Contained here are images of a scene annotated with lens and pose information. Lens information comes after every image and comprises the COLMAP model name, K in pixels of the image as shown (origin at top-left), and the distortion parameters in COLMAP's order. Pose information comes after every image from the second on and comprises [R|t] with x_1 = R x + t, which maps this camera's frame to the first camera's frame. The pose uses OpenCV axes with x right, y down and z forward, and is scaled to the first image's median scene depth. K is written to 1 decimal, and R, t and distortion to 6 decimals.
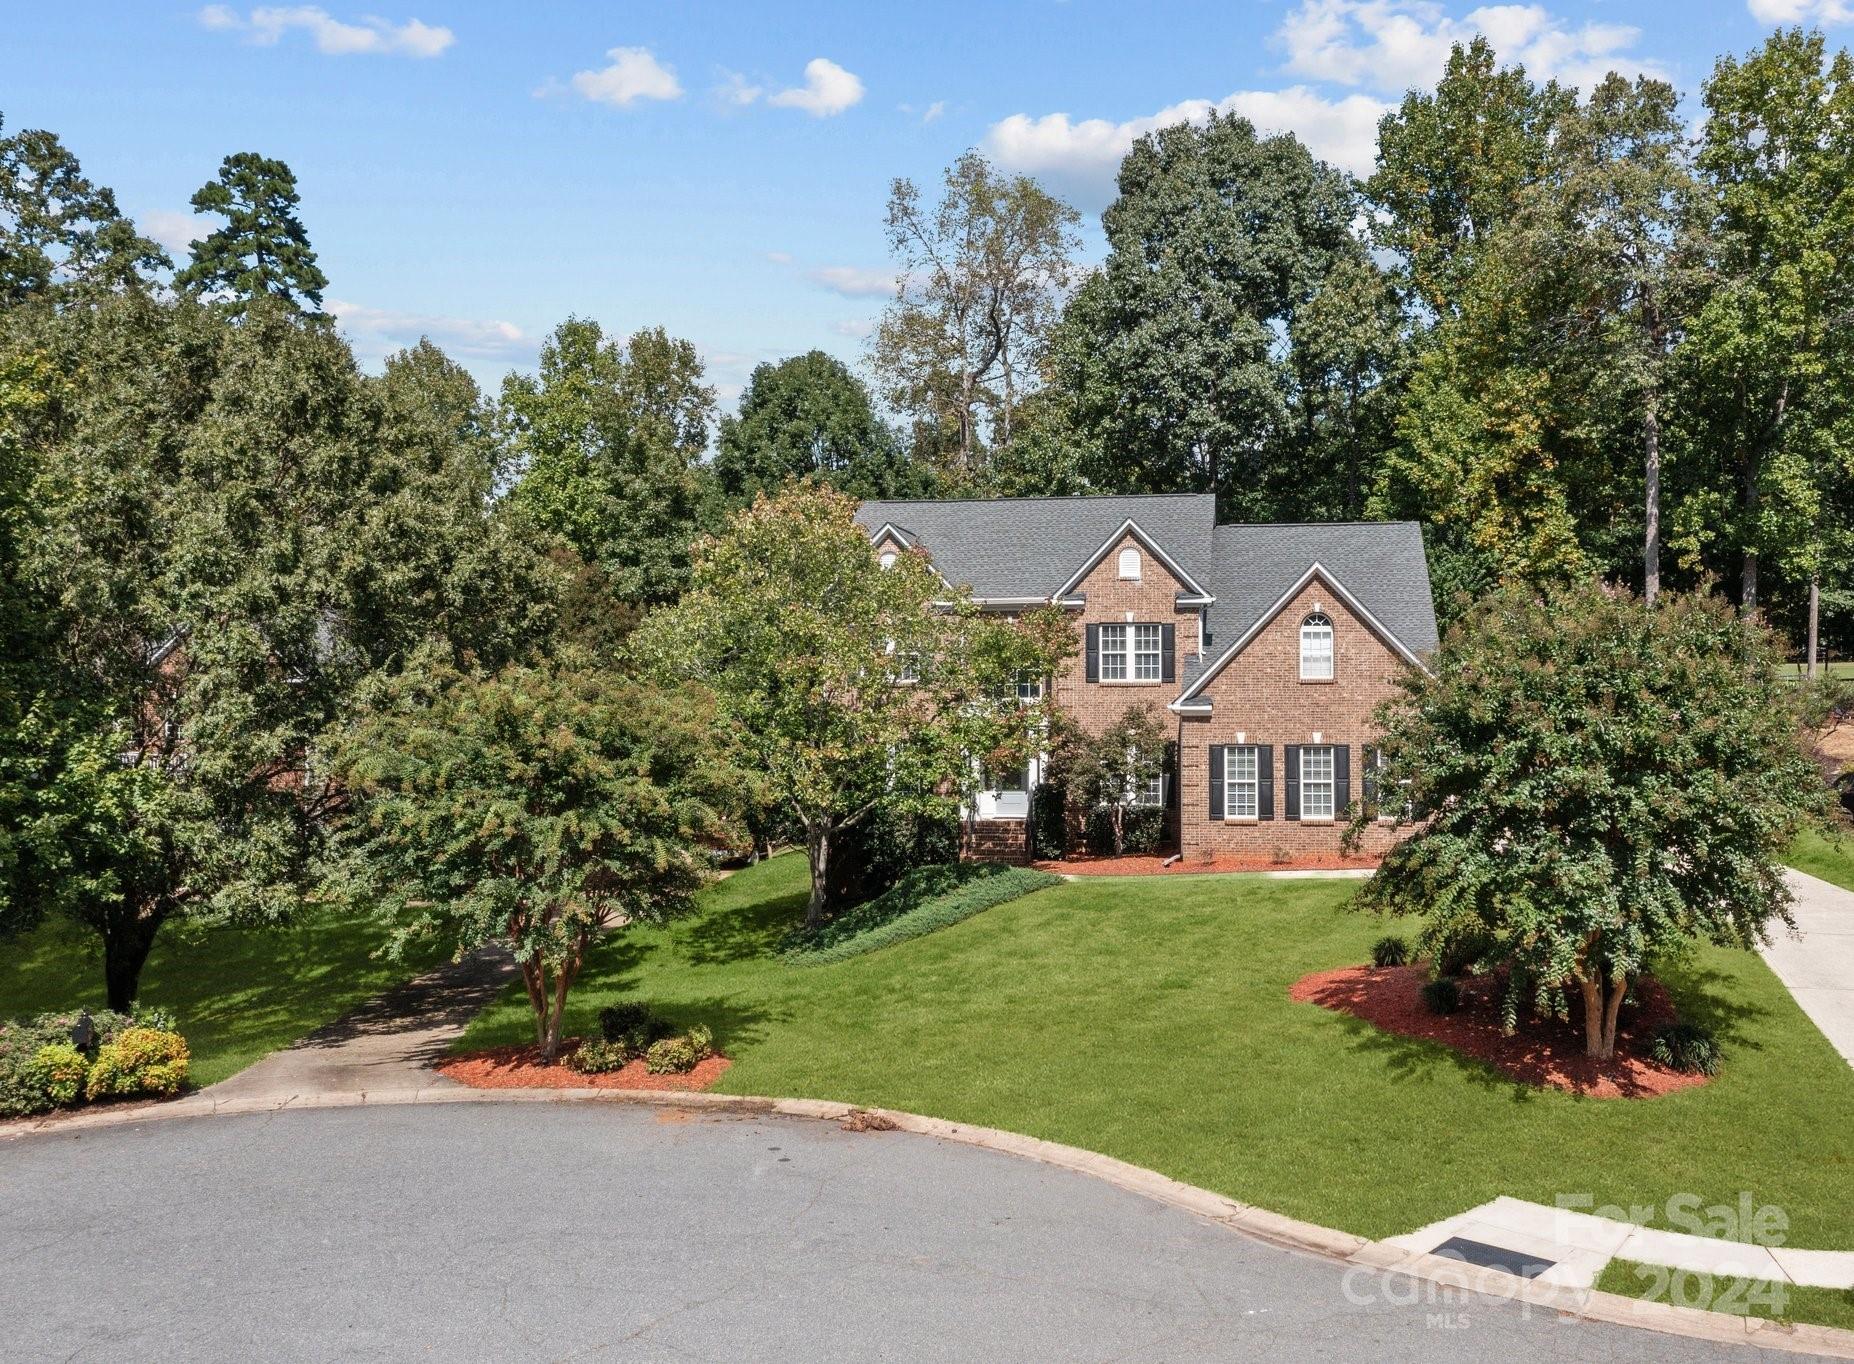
lens RADIAL K [[2474.9, 0, 928.3], [0, 2474.9, 640.1], [0, 0, 1]] dist [-0.026193, -0.017514]
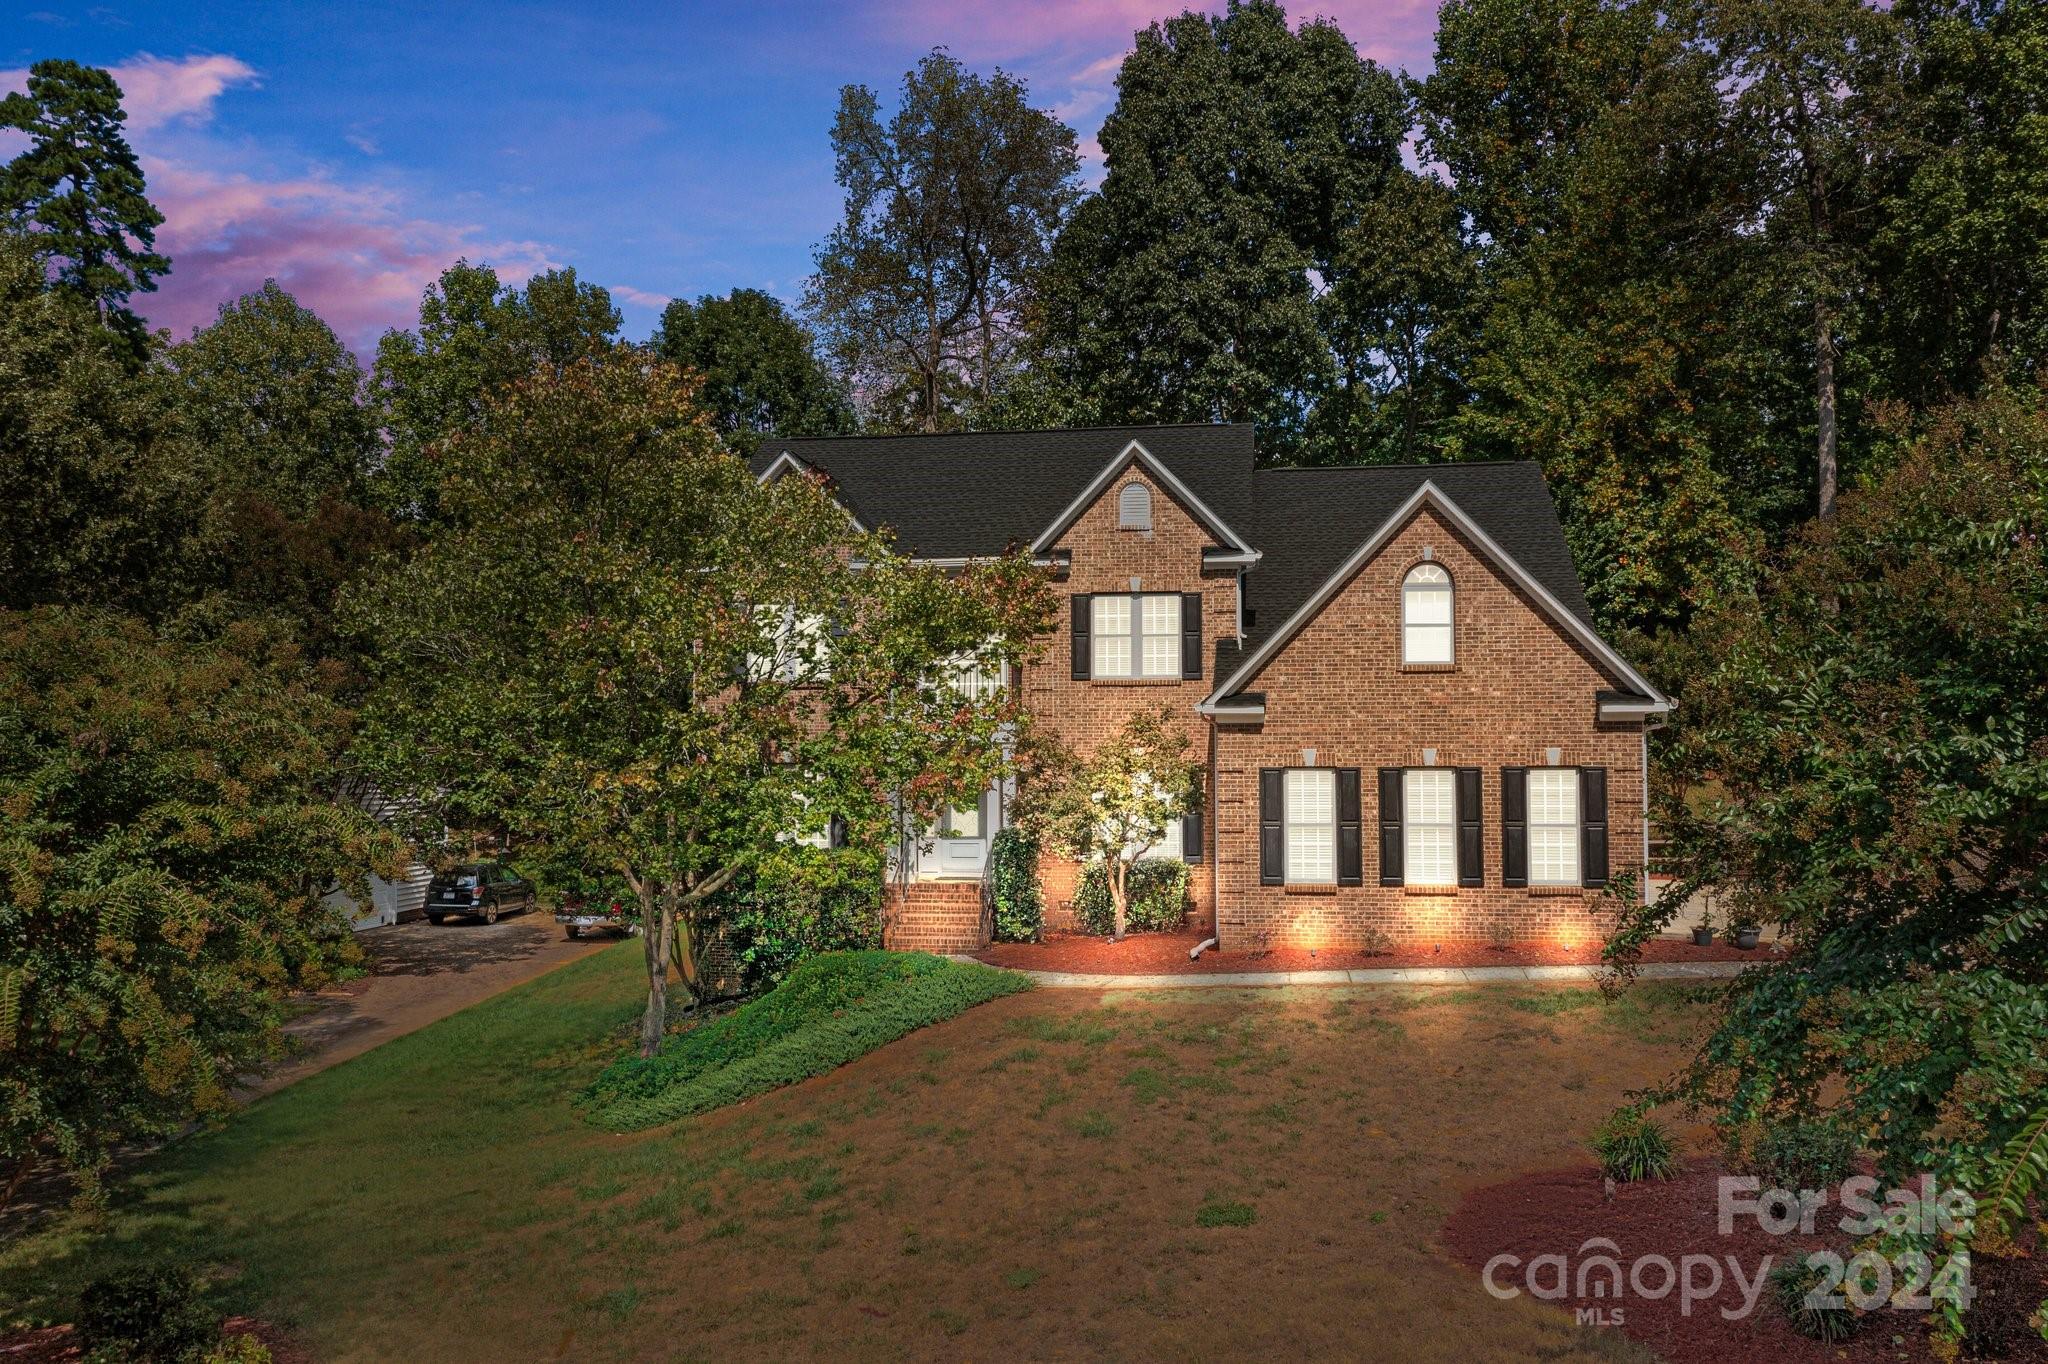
lens RADIAL K [[1627.8, 0, 1014.6], [0, 1627.8, 680.2], [0, 0, 1]] dist [-0.003313, -0.001832]
pose [[0.999963, -0.000984, 0.008500, 0.039691], [0.001226, 0.999593, -0.028491, 0.027014], [-0.008469, 0.028501, 0.999558, 0.495431]]
